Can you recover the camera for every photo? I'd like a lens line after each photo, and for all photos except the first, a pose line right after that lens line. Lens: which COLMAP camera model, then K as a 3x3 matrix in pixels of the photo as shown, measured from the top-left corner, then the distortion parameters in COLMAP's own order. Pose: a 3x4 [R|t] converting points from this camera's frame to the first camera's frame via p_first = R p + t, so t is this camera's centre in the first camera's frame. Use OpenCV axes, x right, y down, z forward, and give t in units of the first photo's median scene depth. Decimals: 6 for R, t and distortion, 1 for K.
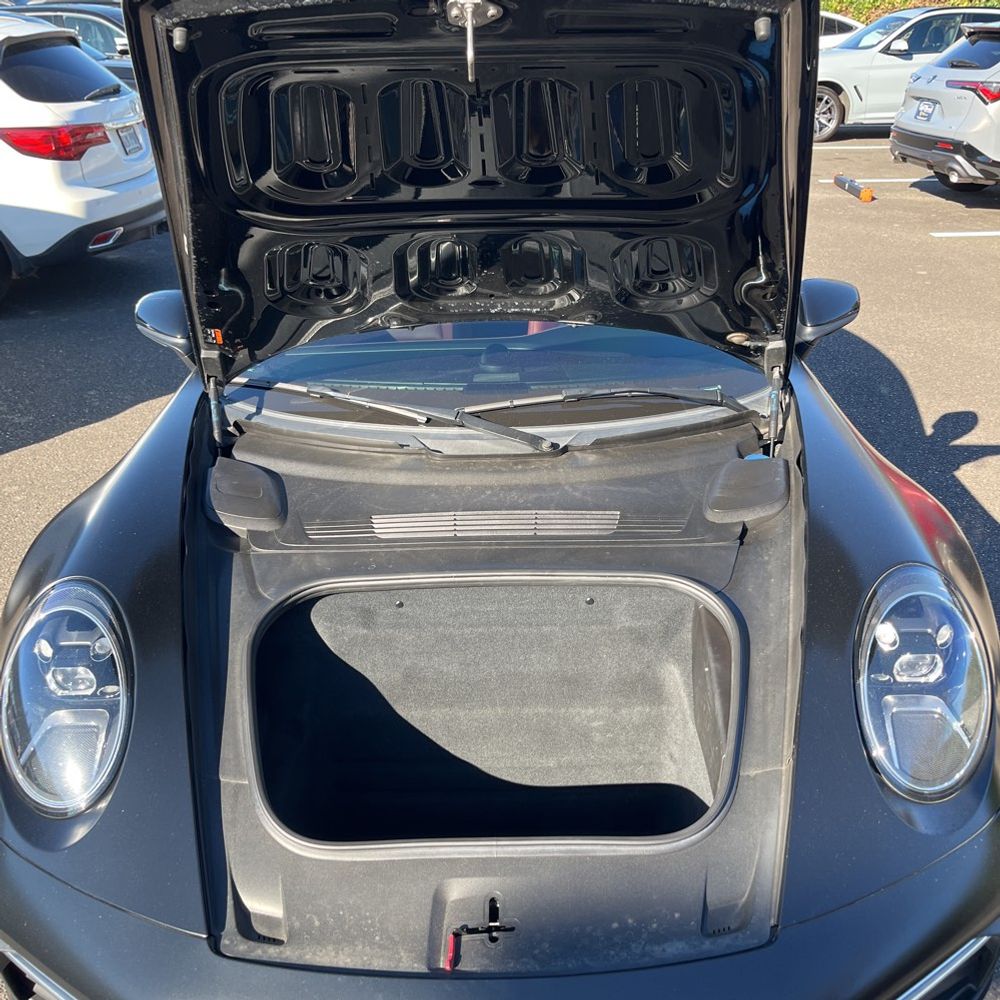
lens RADIAL K [[1009.8, 0, 513.8], [0, 1009.8, 500.0], [0, 0, 1]] dist [0.085874, -0.127446]
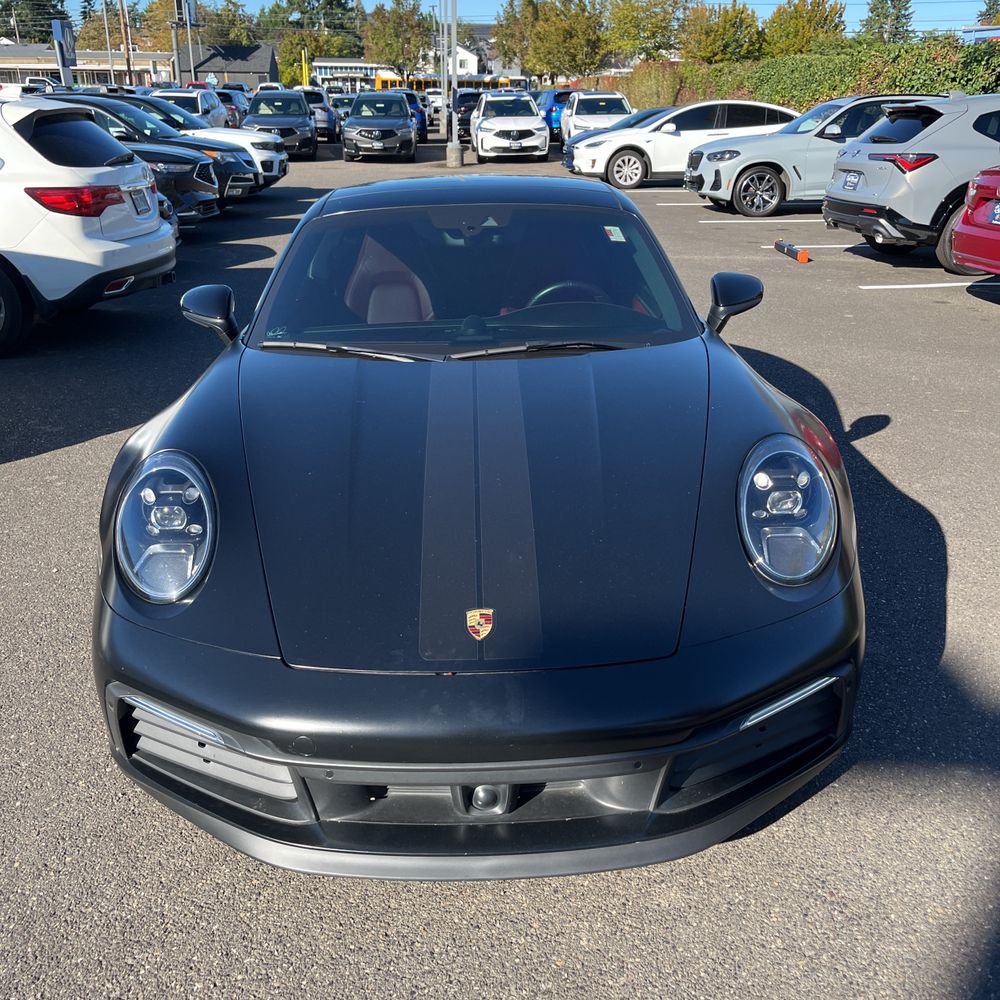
lens RADIAL K [[1038.5, 0, 500.0], [0, 1038.5, 500.0], [0, 0, 1]] dist [0.019540, 0.022335]
pose [[0.999785, -0.011028, 0.017576, -0.004212], [0.012607, 0.995639, -0.092432, 0.087144], [-0.016480, 0.092634, 0.995564, -0.120038]]
